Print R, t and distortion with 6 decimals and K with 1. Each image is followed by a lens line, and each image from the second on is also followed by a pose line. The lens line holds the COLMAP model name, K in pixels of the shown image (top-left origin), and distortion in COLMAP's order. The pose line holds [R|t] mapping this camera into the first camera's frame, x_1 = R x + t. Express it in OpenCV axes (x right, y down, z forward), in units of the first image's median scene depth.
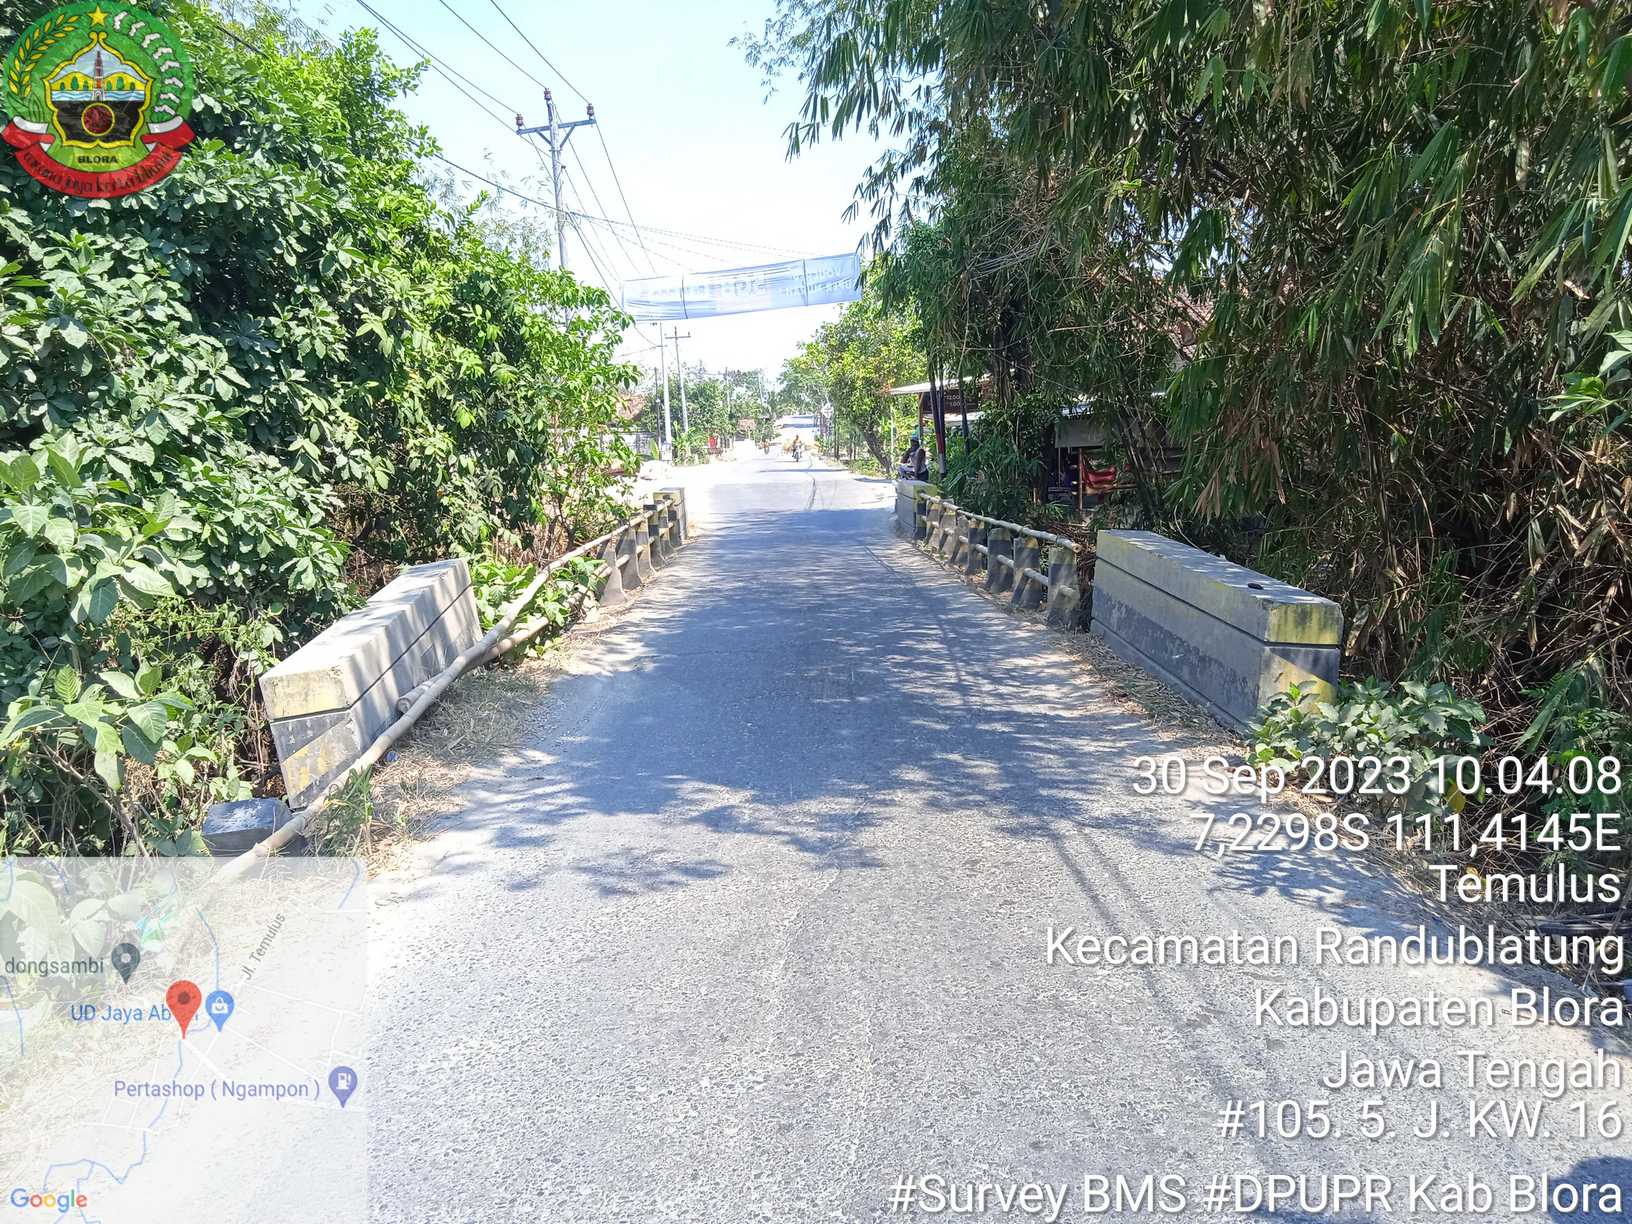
lens RADIAL K [[1361.3, 0, 819.3], [0, 1361.3, 623.9], [0, 0, 1]] dist [0.060882, -0.061267]
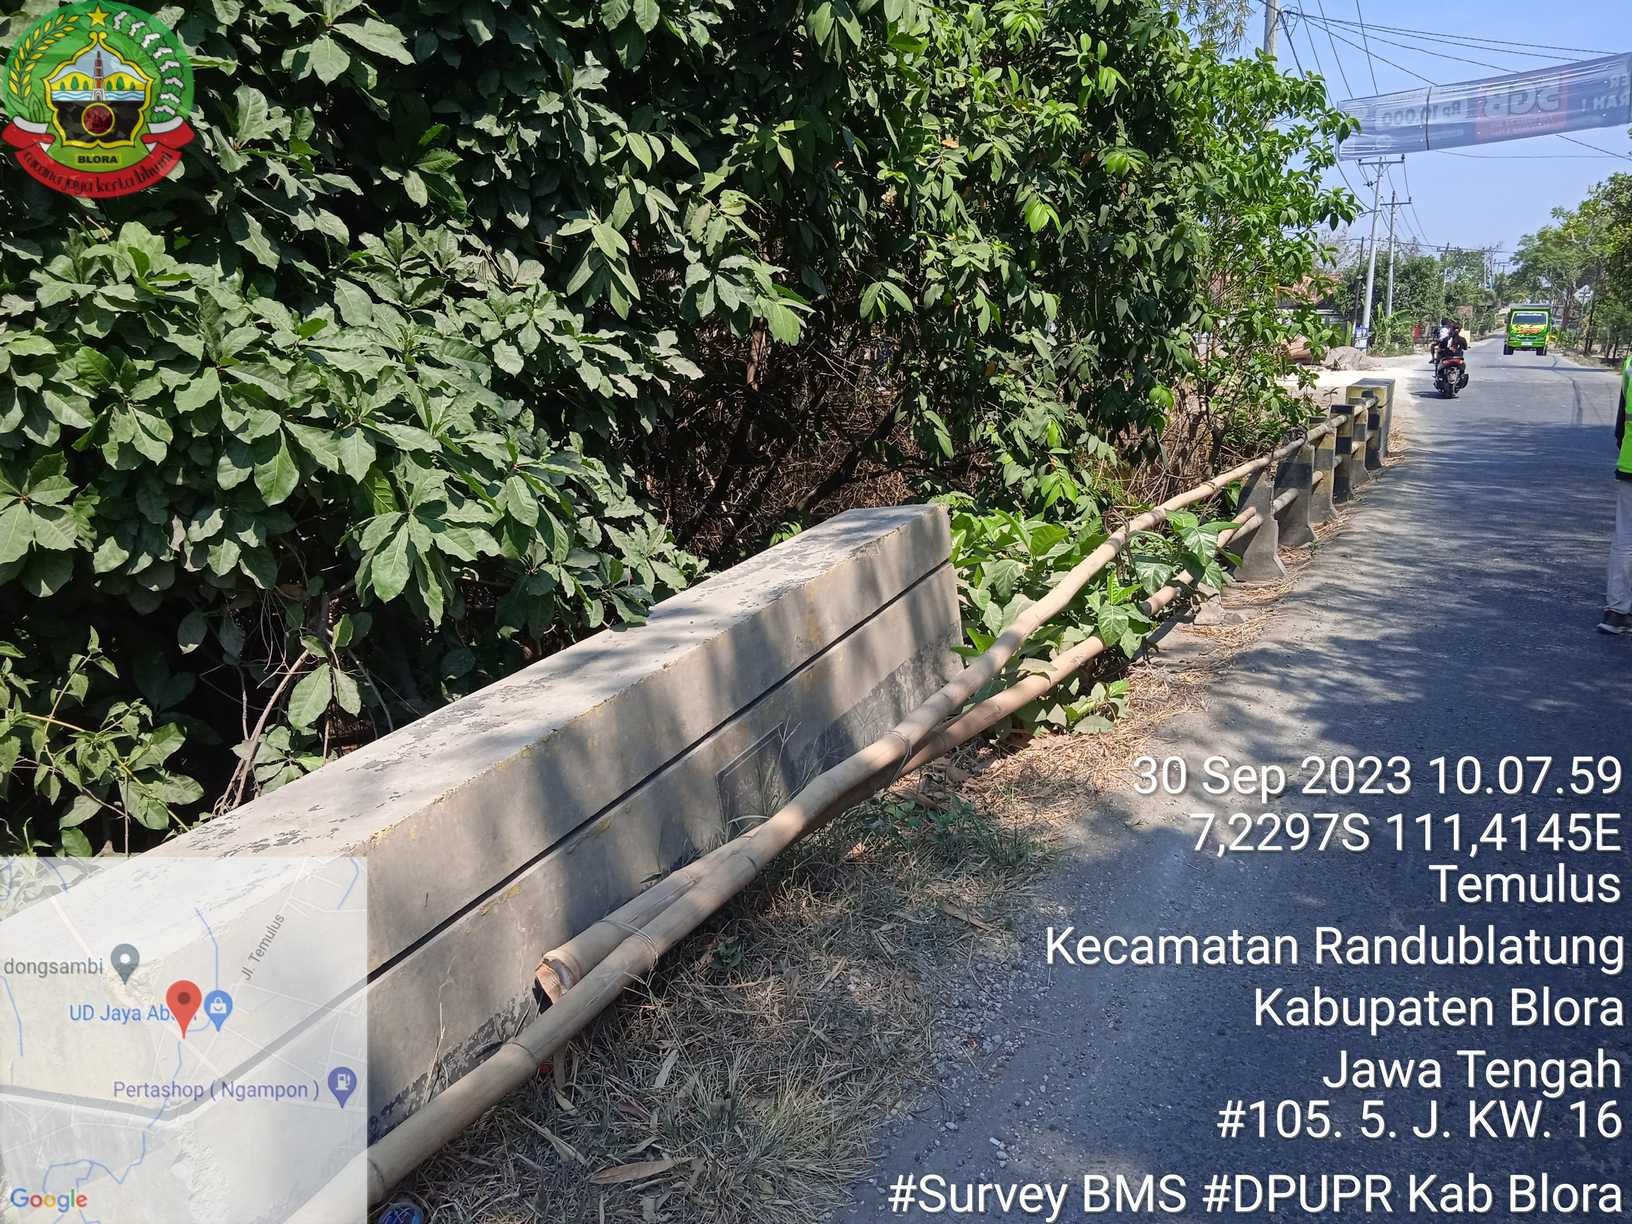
lens RADIAL K [[1361.3, 0, 819.3], [0, 1361.3, 623.9], [0, 0, 1]] dist [0.060882, -0.061267]
pose [[0.887377, 0.144587, -0.437786, -0.039013], [-0.107006, 0.988213, 0.109480, -0.026063], [0.448455, -0.050304, 0.892389, 0.263646]]
